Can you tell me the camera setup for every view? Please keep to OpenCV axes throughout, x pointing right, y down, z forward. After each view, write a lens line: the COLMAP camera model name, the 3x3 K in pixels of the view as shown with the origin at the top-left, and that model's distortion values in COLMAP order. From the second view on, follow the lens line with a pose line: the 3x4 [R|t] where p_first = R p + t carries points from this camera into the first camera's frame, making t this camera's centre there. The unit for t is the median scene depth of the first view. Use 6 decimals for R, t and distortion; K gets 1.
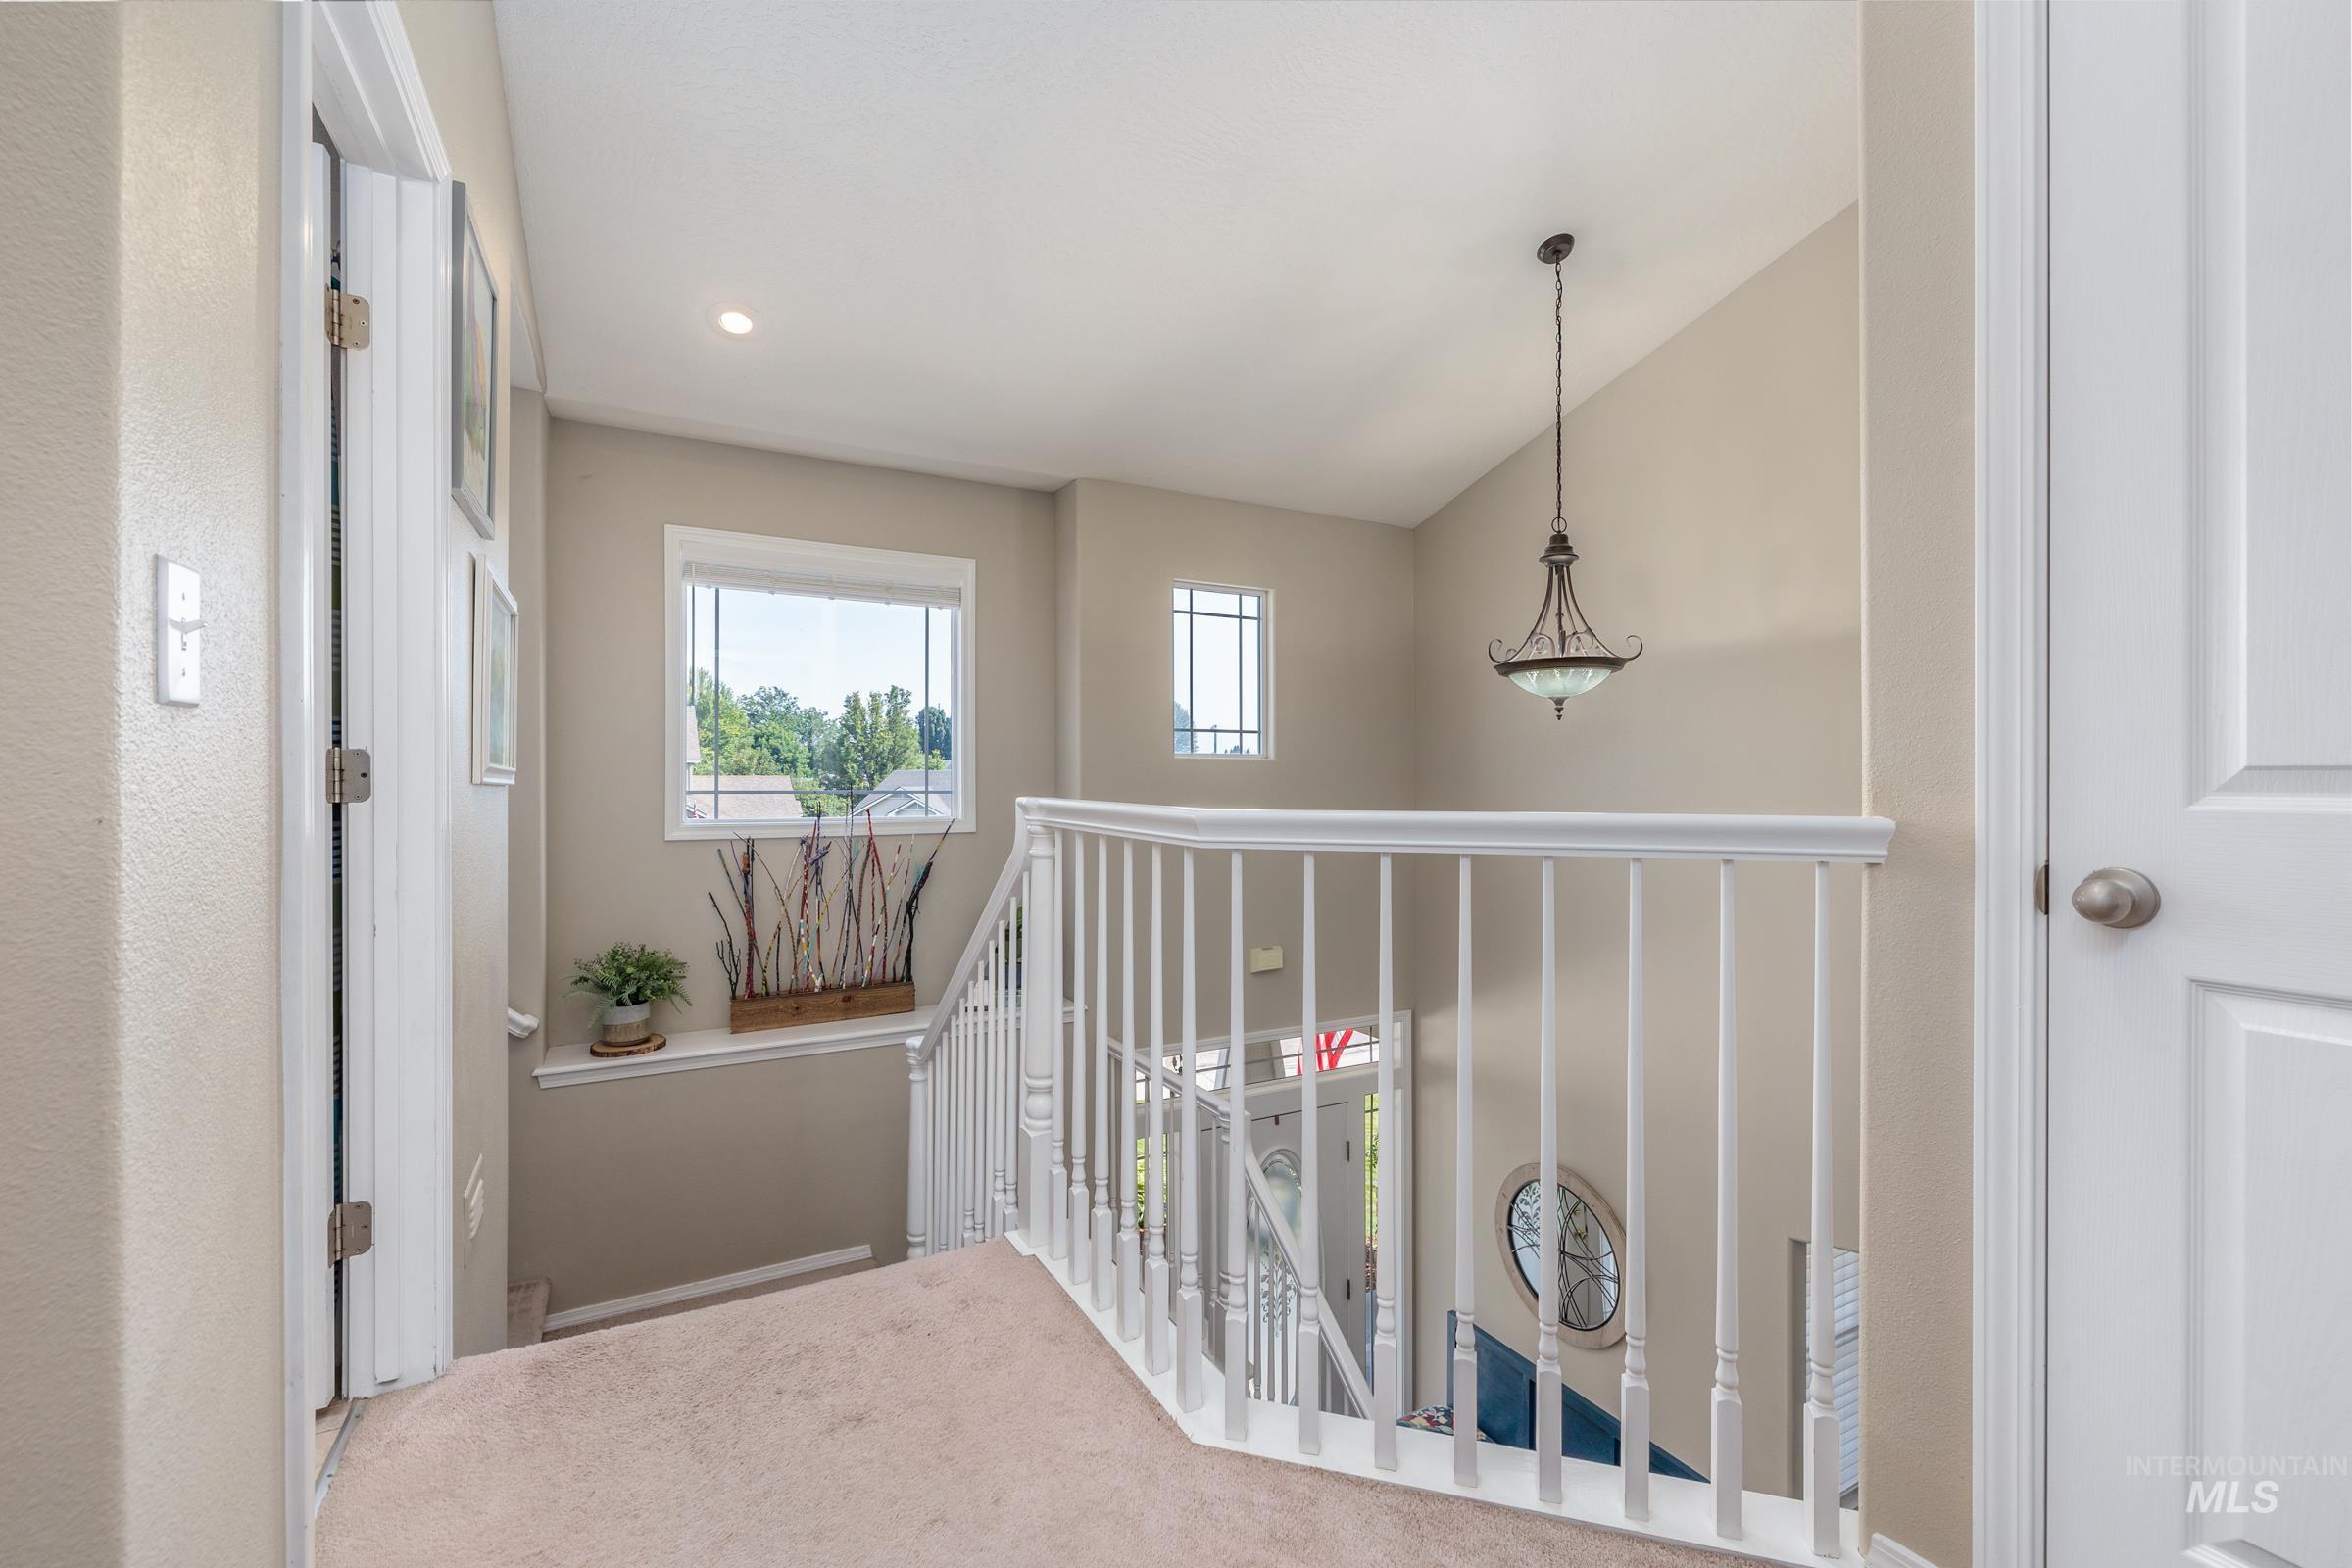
lens RADIAL K [[988.6, 0, 1177.5], [0, 988.6, 779.3], [0, 0, 1]] dist [-0.001962, 0.000311]
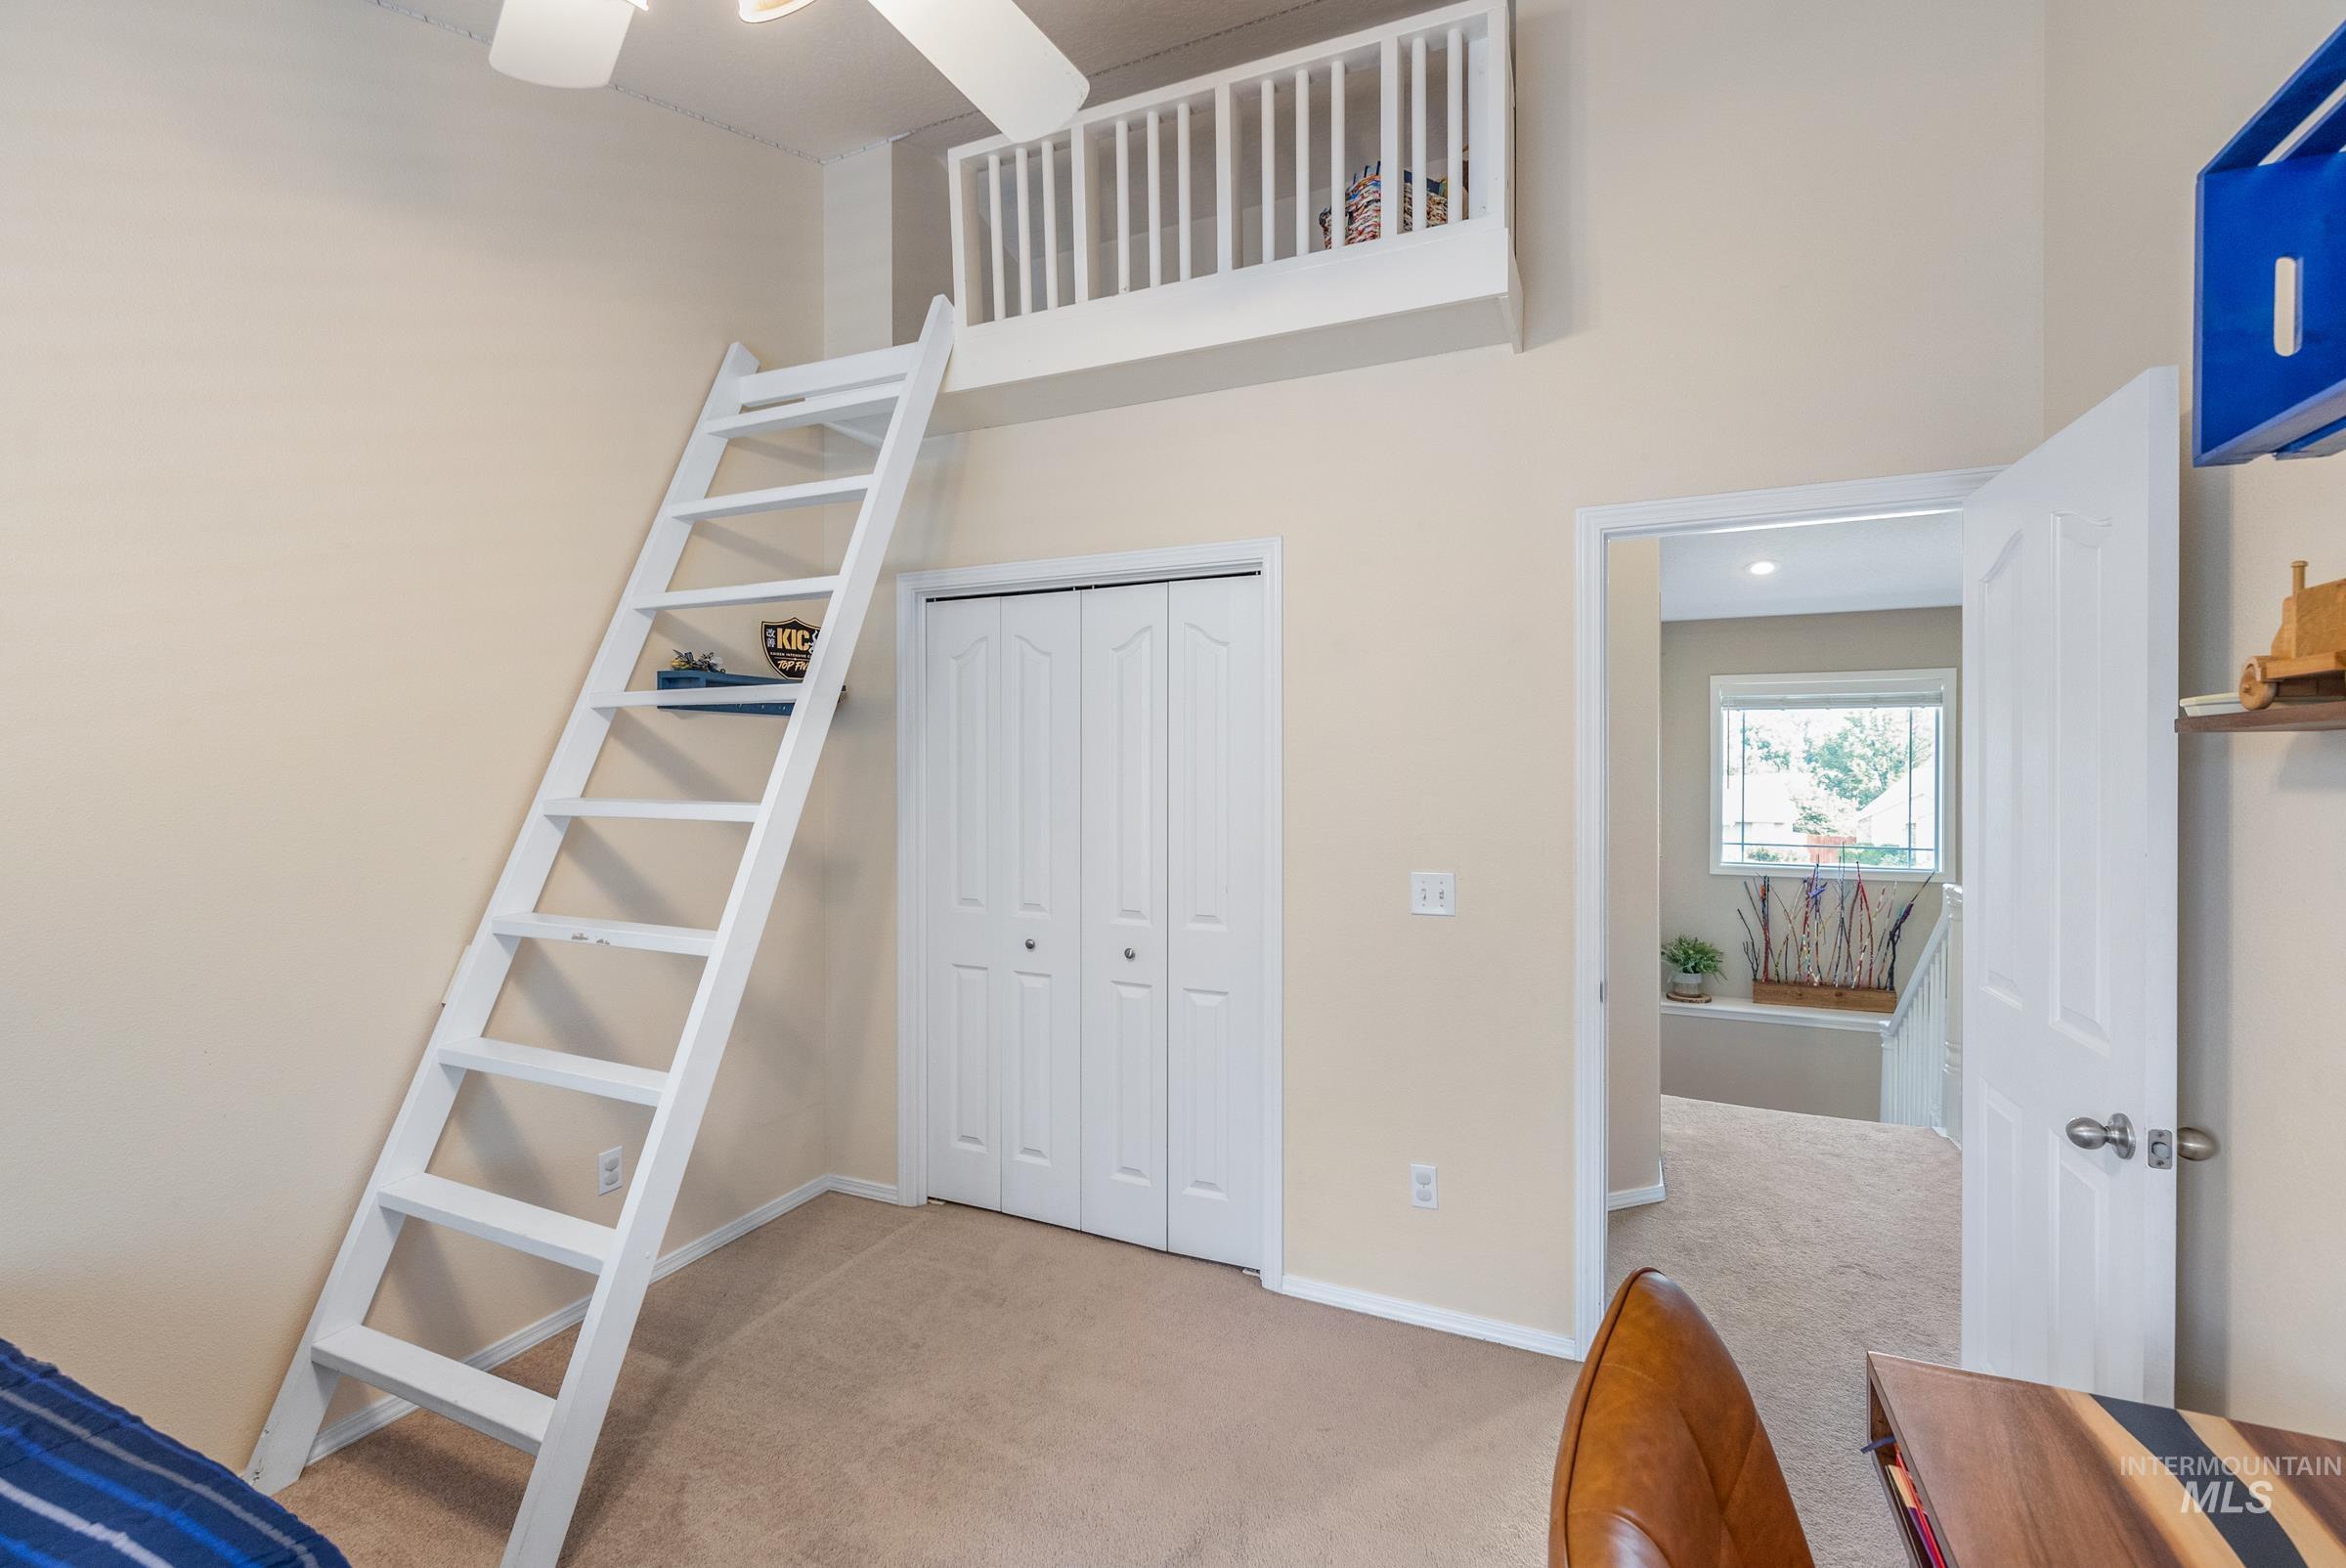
lens RADIAL K [[986.2, 0, 1178.6], [0, 986.2, 783.1], [0, 0, 1]] dist [-0.001962, 0.000311]
pose [[0.603716, 0.007526, -0.797164, 0.219382], [0.000726, 0.999950, 0.009990, -0.096385], [0.797199, -0.006610, 0.603681, -0.610409]]
